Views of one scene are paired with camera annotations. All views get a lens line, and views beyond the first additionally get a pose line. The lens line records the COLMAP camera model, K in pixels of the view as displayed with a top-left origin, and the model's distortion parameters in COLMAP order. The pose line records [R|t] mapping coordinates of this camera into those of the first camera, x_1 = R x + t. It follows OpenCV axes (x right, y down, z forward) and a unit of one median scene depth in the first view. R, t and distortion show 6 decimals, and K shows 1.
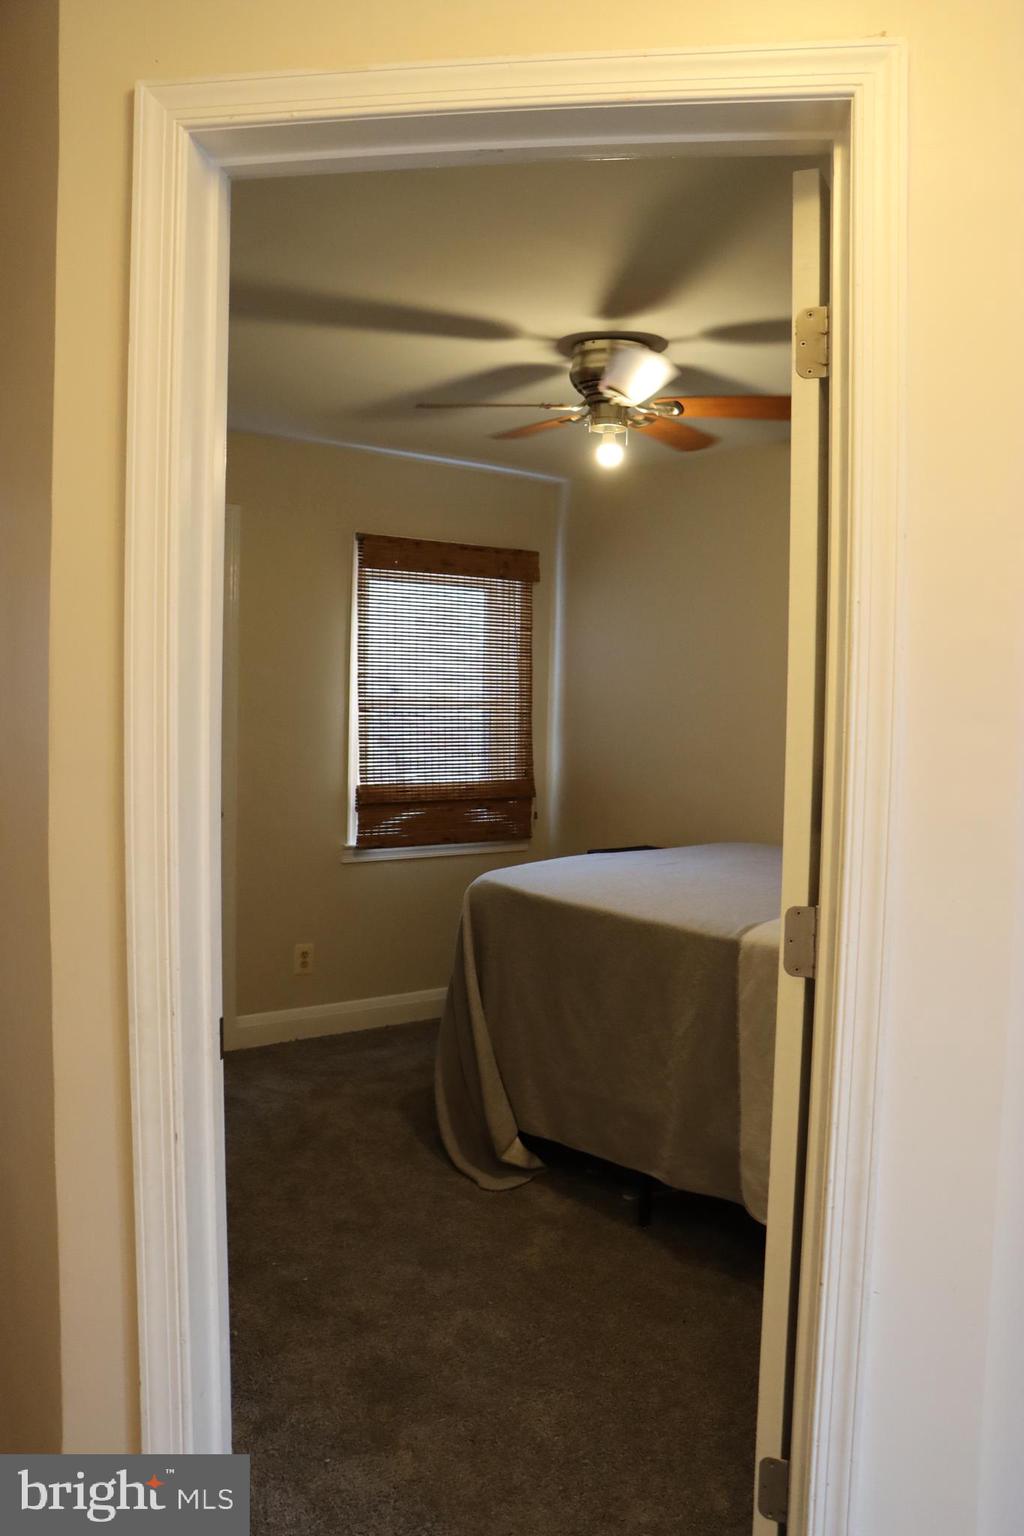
lens RADIAL K [[1283.6, 0, 516.3], [0, 1283.6, 761.2], [0, 0, 1]] dist [-0.180404, 0.162307]
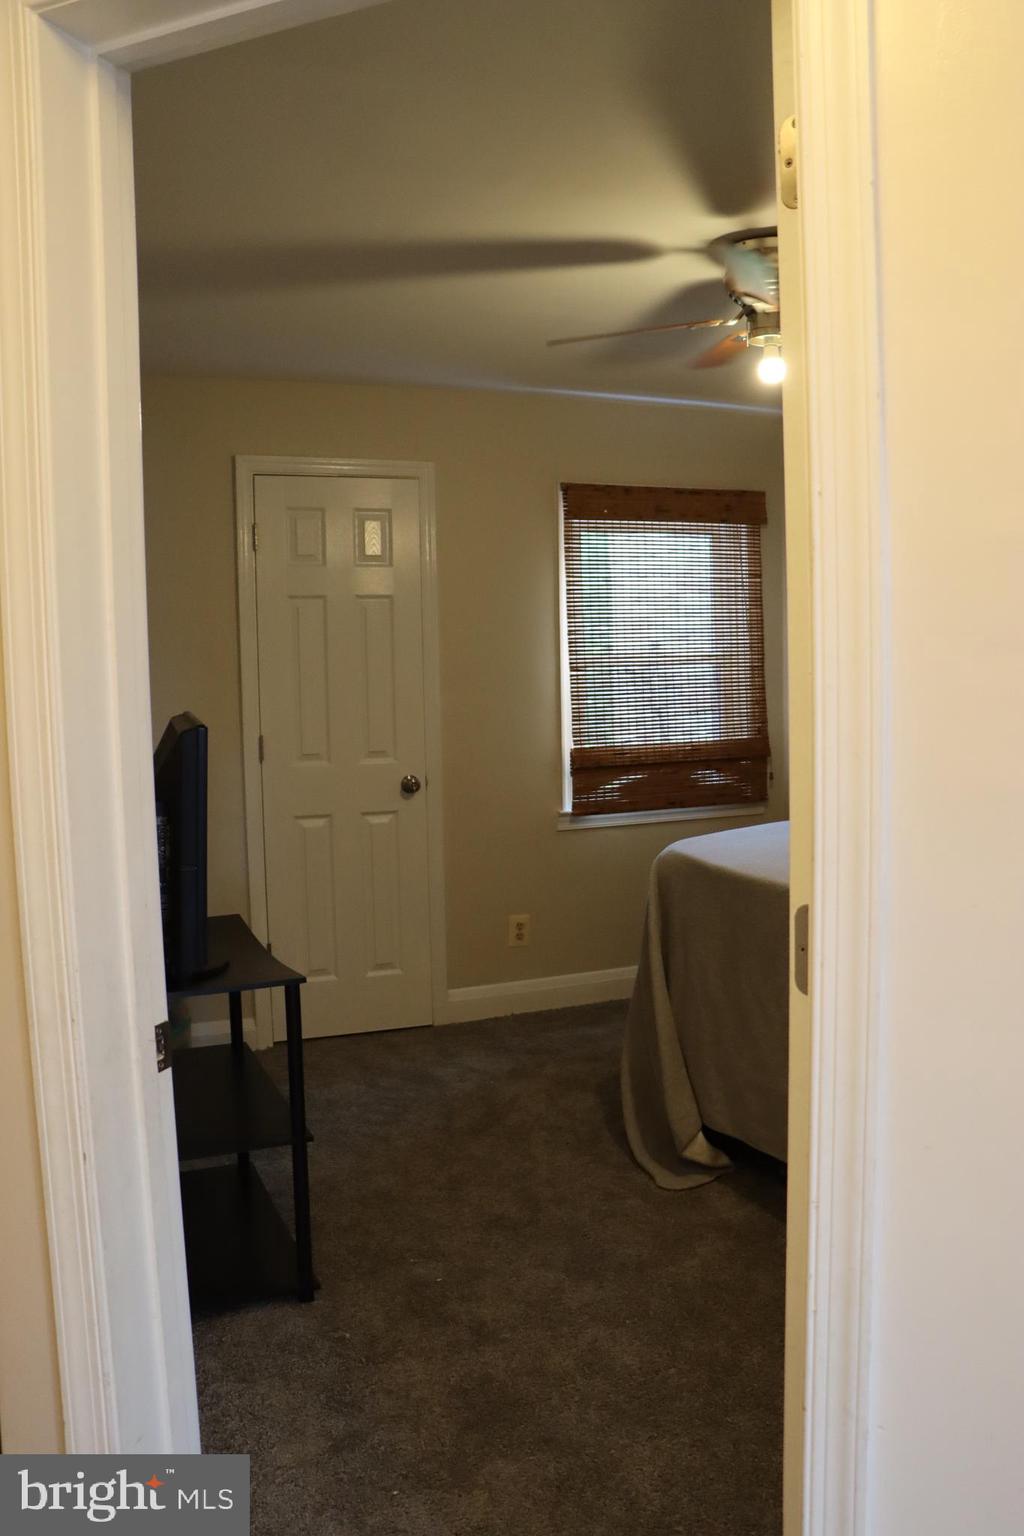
lens RADIAL K [[1283.6, 0, 504.1], [0, 1283.6, 763.3], [0, 0, 1]] dist [-0.180404, 0.162307]
pose [[0.966036, -0.020947, -0.257558, 0.097484], [0.029449, 0.999140, 0.029197, 0.000475], [0.256724, -0.035790, 0.965822, 0.087802]]
